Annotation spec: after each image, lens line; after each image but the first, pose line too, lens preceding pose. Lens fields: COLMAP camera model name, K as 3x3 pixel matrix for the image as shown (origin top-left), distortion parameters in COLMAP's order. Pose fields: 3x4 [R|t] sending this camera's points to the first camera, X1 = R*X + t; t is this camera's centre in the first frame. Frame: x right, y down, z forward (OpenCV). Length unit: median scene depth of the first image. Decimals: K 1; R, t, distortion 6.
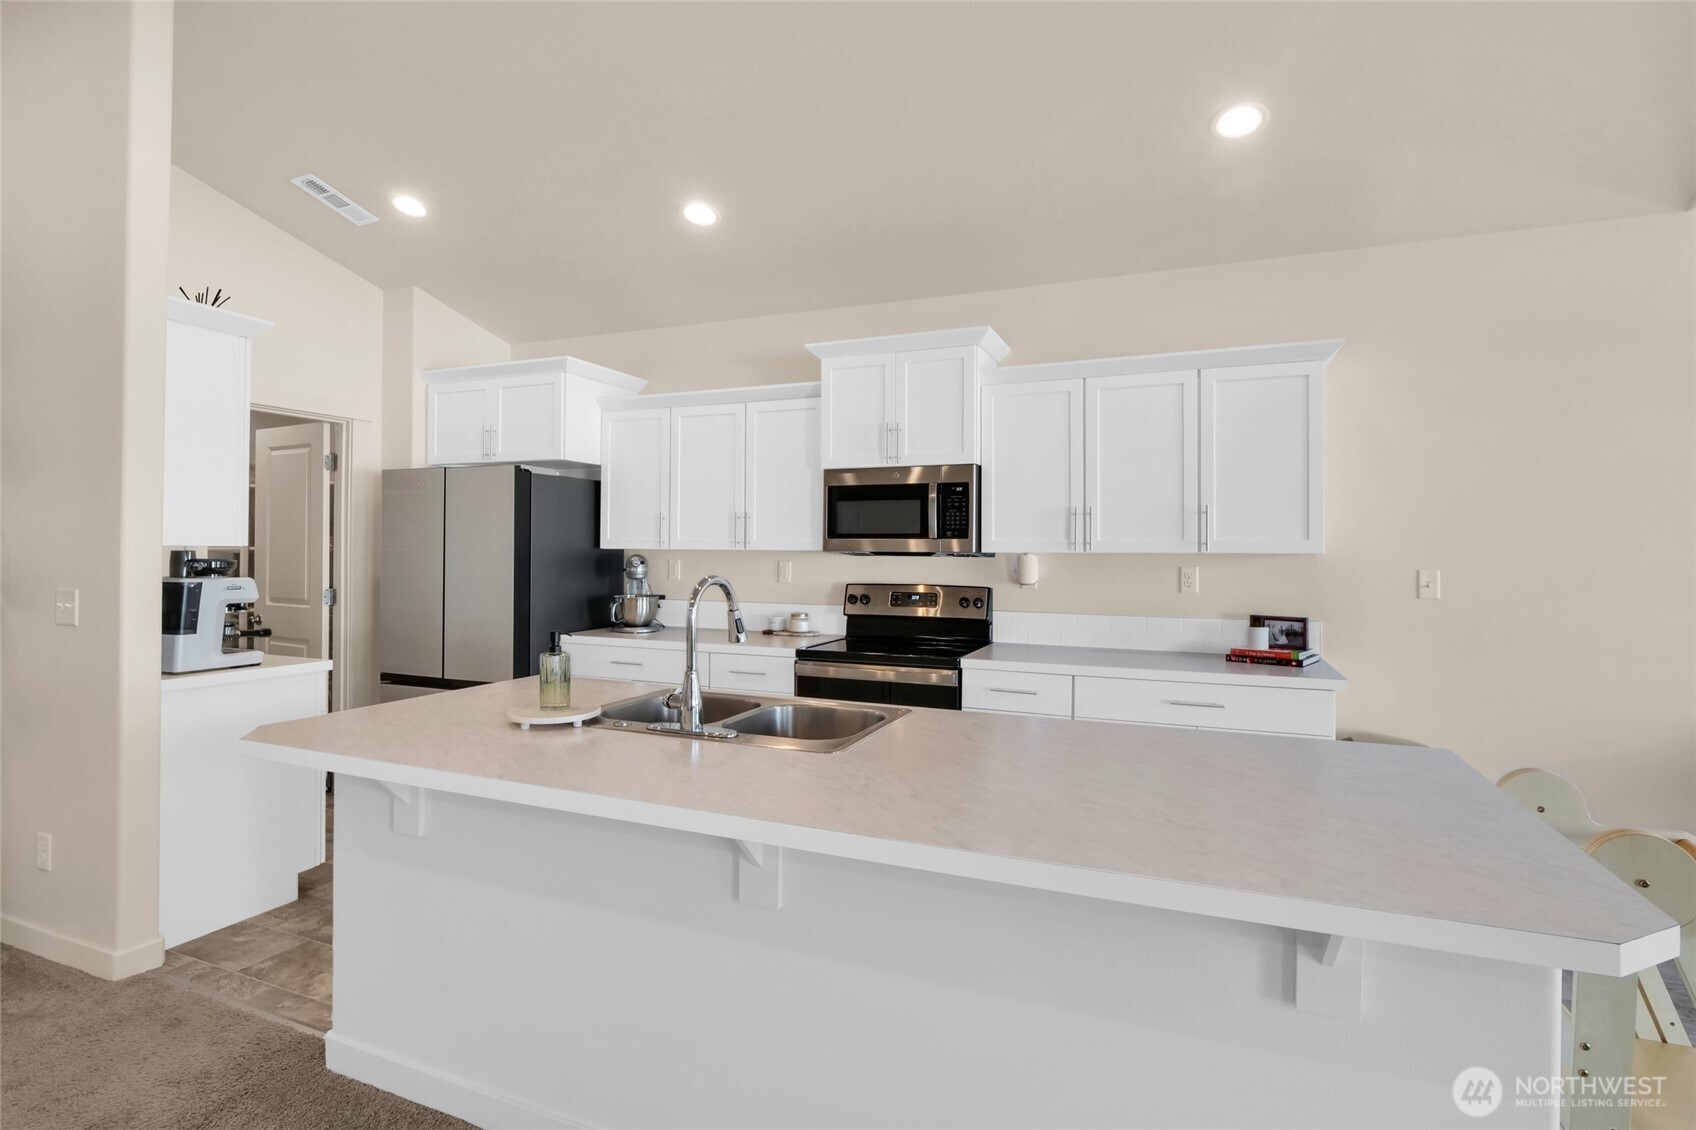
lens RADIAL K [[825.8, 0, 870.7], [0, 825.8, 542.7], [0, 0, 1]] dist [-0.009518, -0.000153]
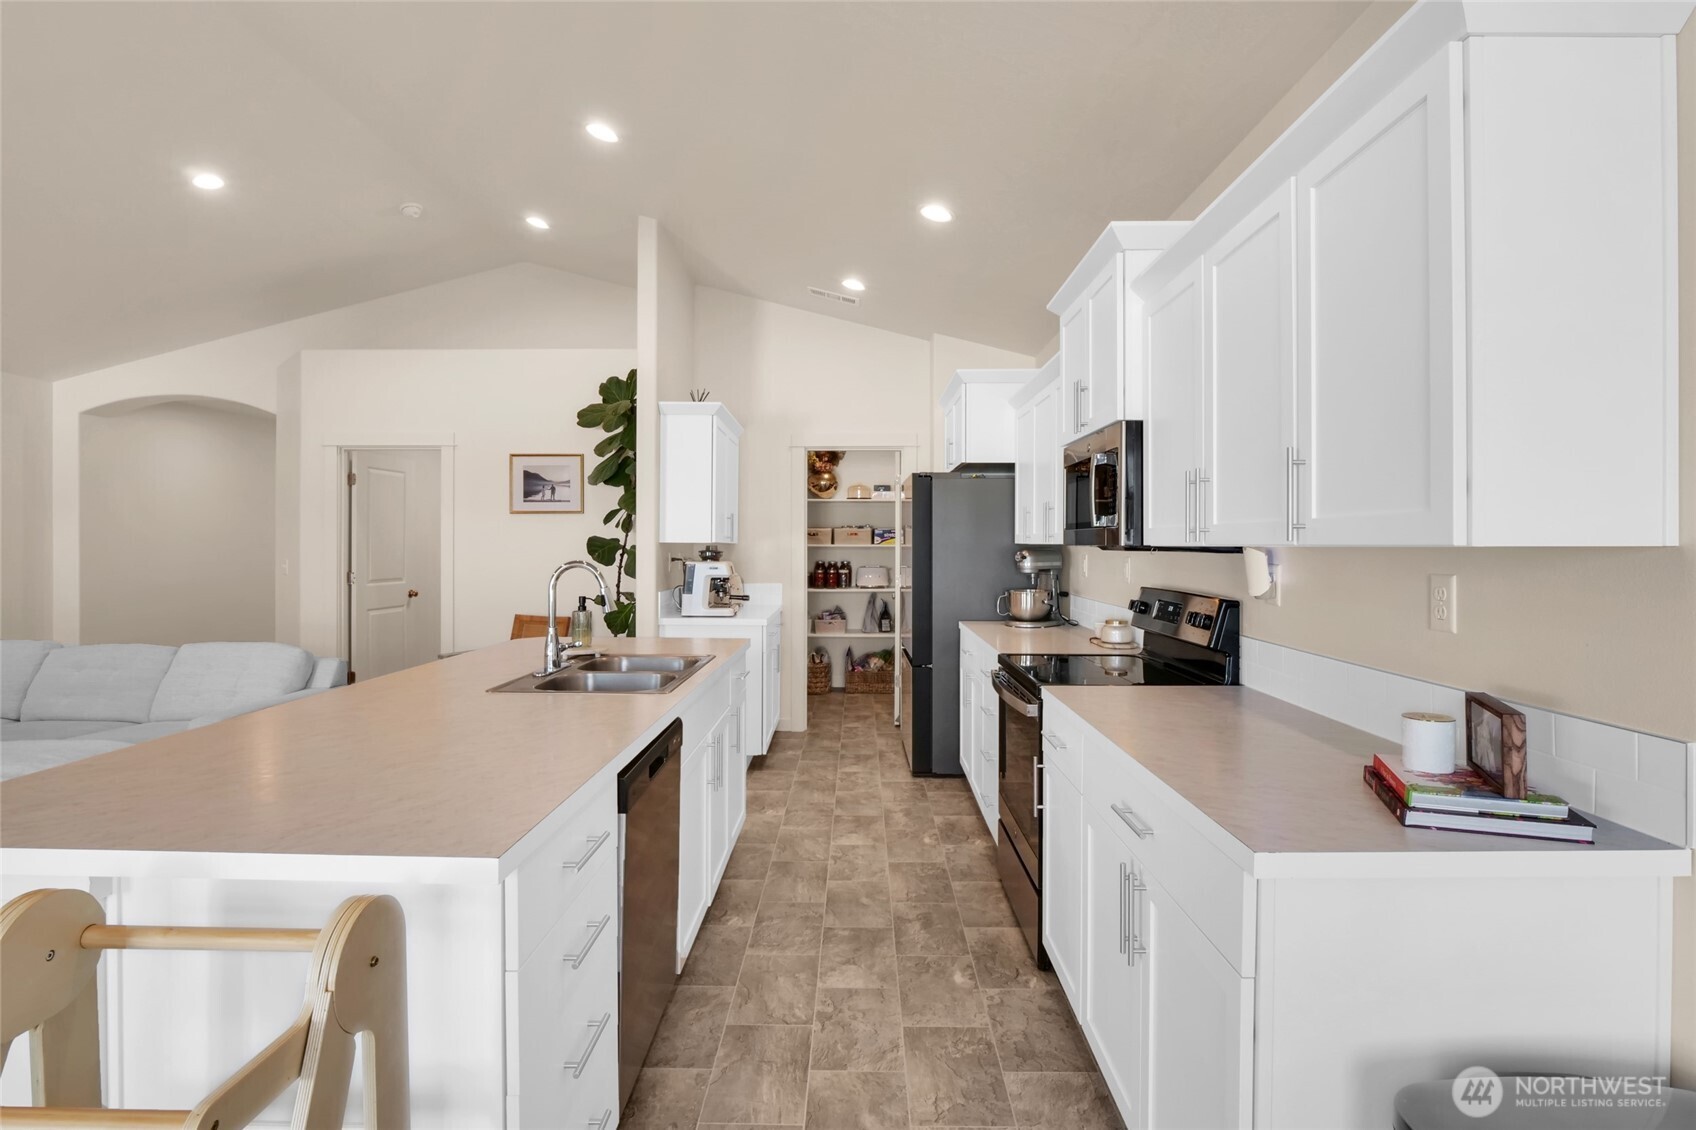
lens RADIAL K [[825.8, 0, 850.0], [0, 825.8, 543.2], [0, 0, 1]] dist [-0.009518, -0.000153]
pose [[0.375174, -0.006986, -0.926928, 0.645450], [0.004314, 0.999974, -0.005791, 0.012378], [0.926945, -0.001826, 0.375194, 0.474422]]
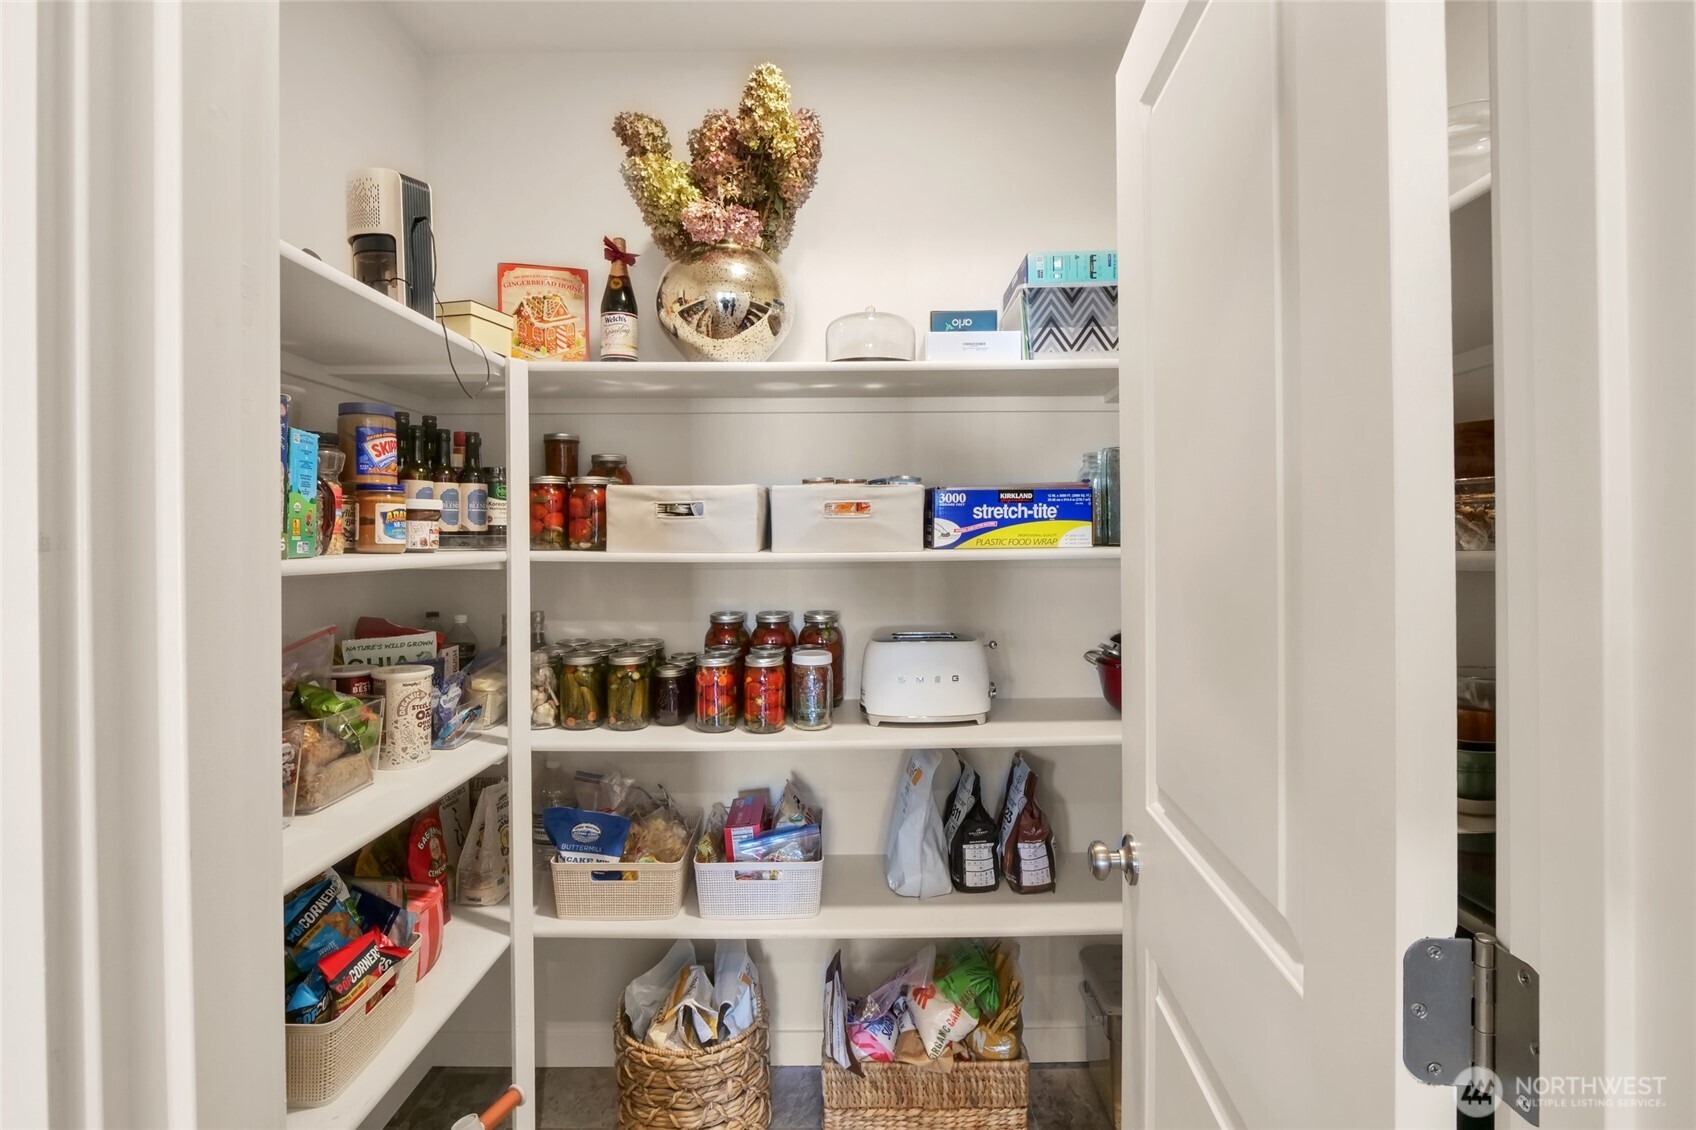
lens RADIAL K [[825.8, 0, 847.8], [0, 825.8, 557.9], [0, 0, 1]] dist [-0.009518, -0.000153]
pose [[0.383437, -0.006047, -0.923547, -0.618087], [0.013566, 0.999908, -0.000915, 0.009228], [0.923467, -0.012178, 0.383484, 0.988088]]
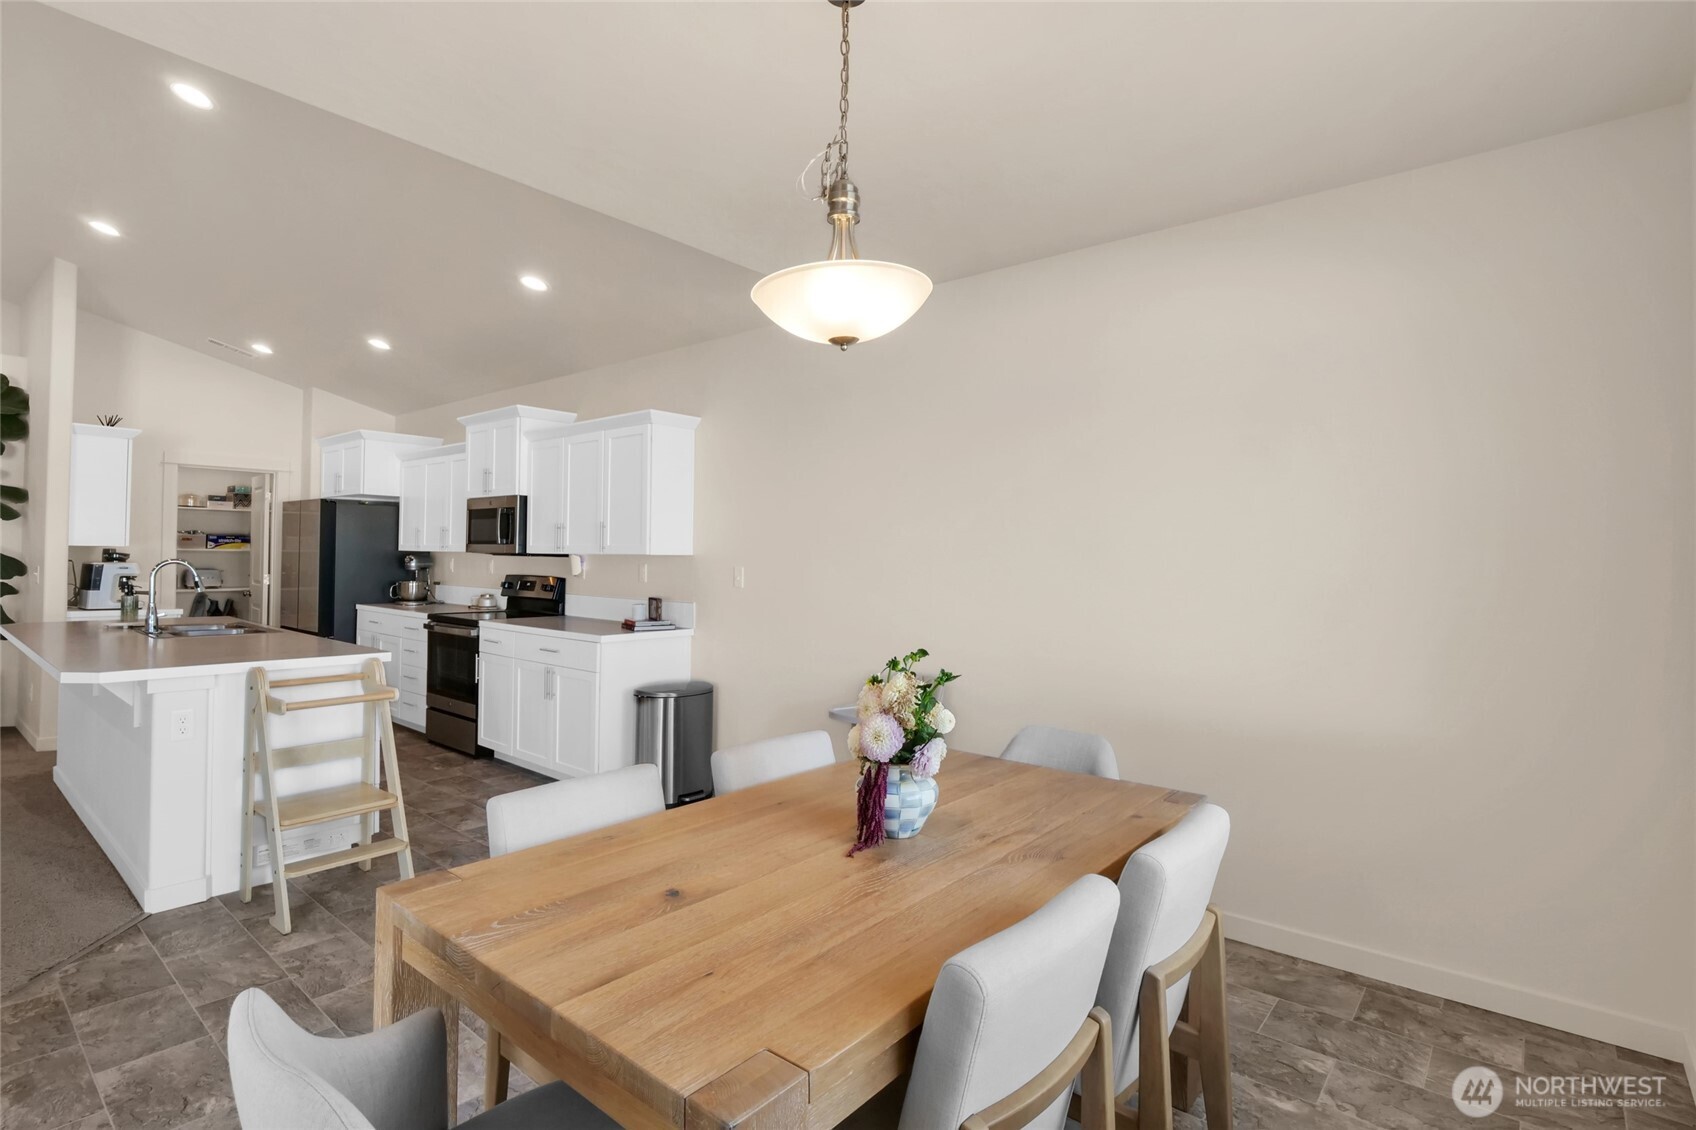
lens RADIAL K [[825.8, 0, 853.4], [0, 825.8, 551.5], [0, 0, 1]] dist [-0.009518, -0.000153]
pose [[0.955980, 0.004562, -0.293396, 1.077822], [-0.006454, 0.999964, -0.005481, 0.012554], [0.293361, 0.007133, 0.955975, -0.248623]]
